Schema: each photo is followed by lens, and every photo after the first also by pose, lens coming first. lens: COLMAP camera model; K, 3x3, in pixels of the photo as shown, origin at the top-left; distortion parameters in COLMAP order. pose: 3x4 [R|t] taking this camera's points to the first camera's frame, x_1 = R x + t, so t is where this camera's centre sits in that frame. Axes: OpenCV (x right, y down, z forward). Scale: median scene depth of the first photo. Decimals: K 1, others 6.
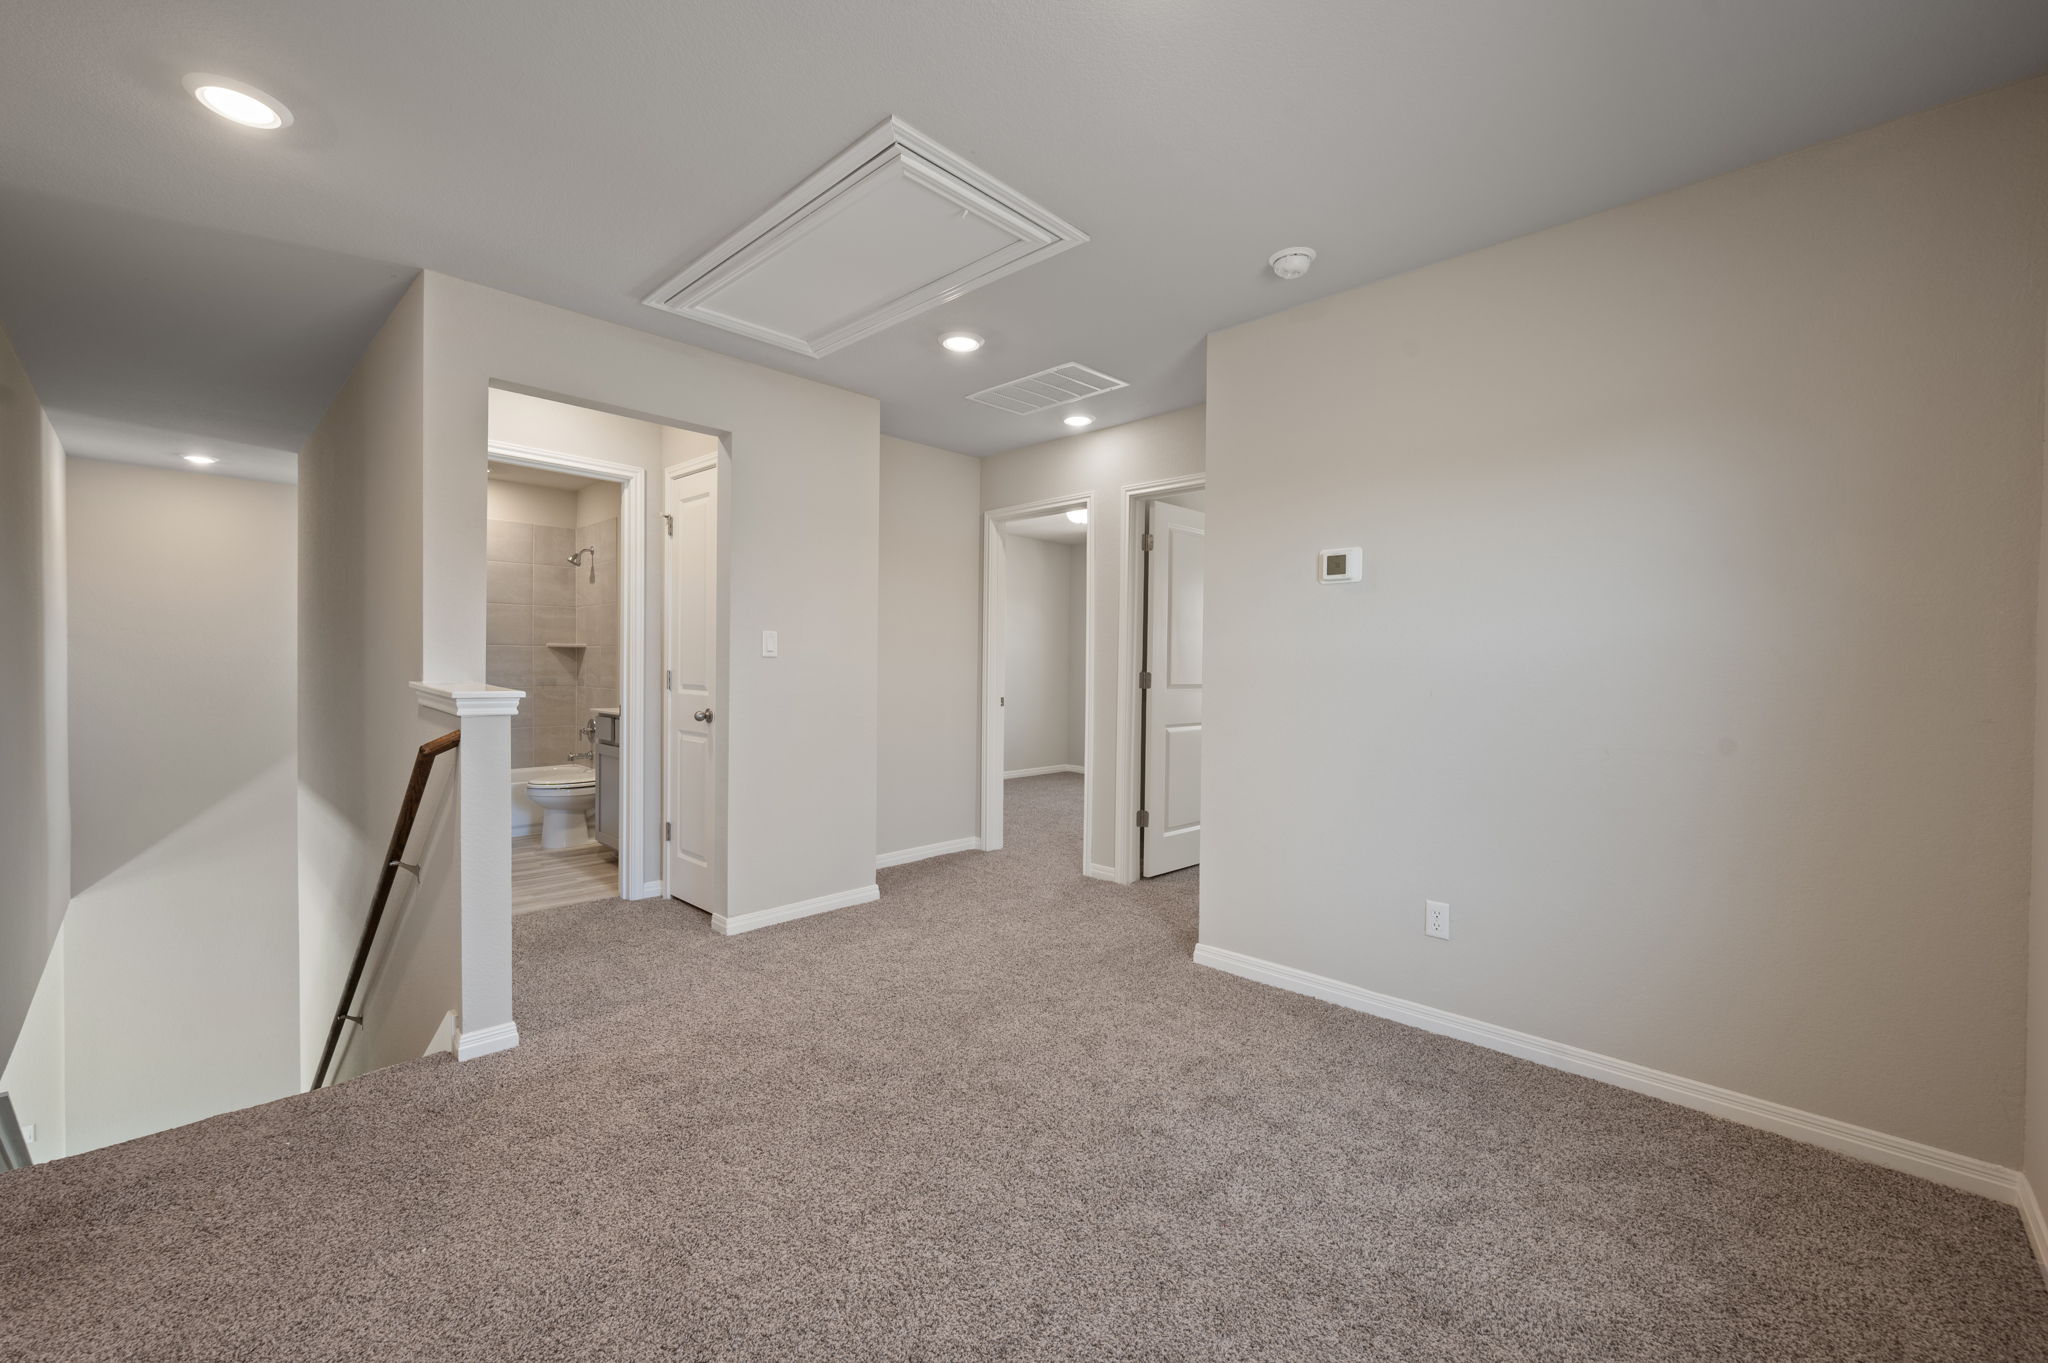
lens RADIAL K [[841.2, 0, 1026.3], [0, 841.2, 680.5], [0, 0, 1]] dist [-0.000510, -0.000094]
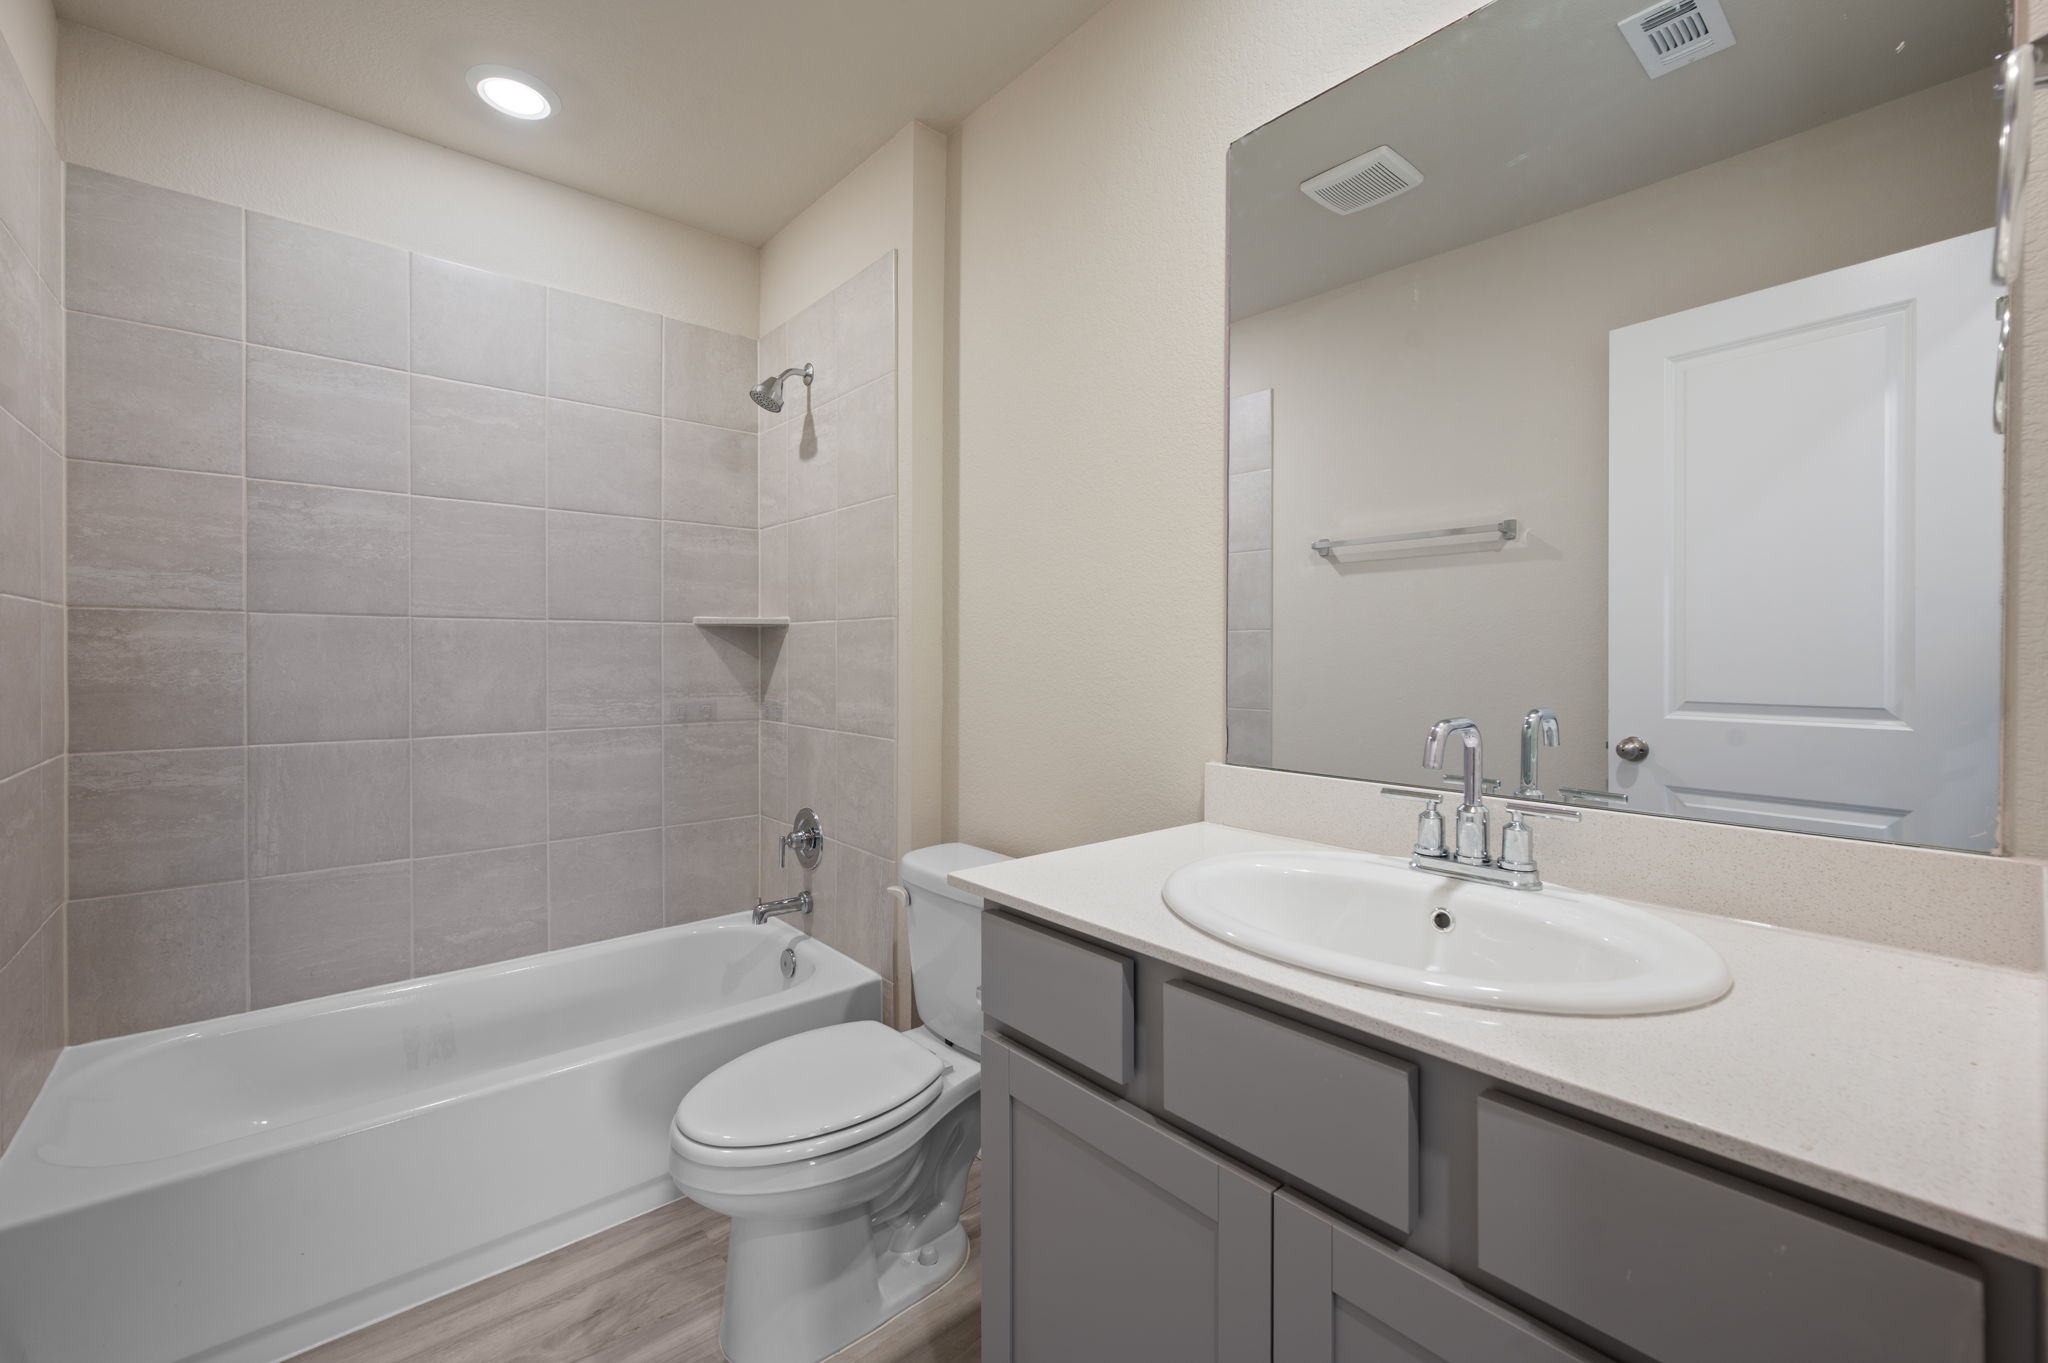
lens RADIAL K [[841.2, 0, 1023.0], [0, 841.2, 670.6], [0, 0, 1]] dist [-0.000510, -0.000094]
pose [[0.994942, -0.003652, -0.100383, -0.372525], [0.003619, 0.999993, -0.000509, -0.017201], [0.100384, 0.000143, 0.994949, 0.614141]]
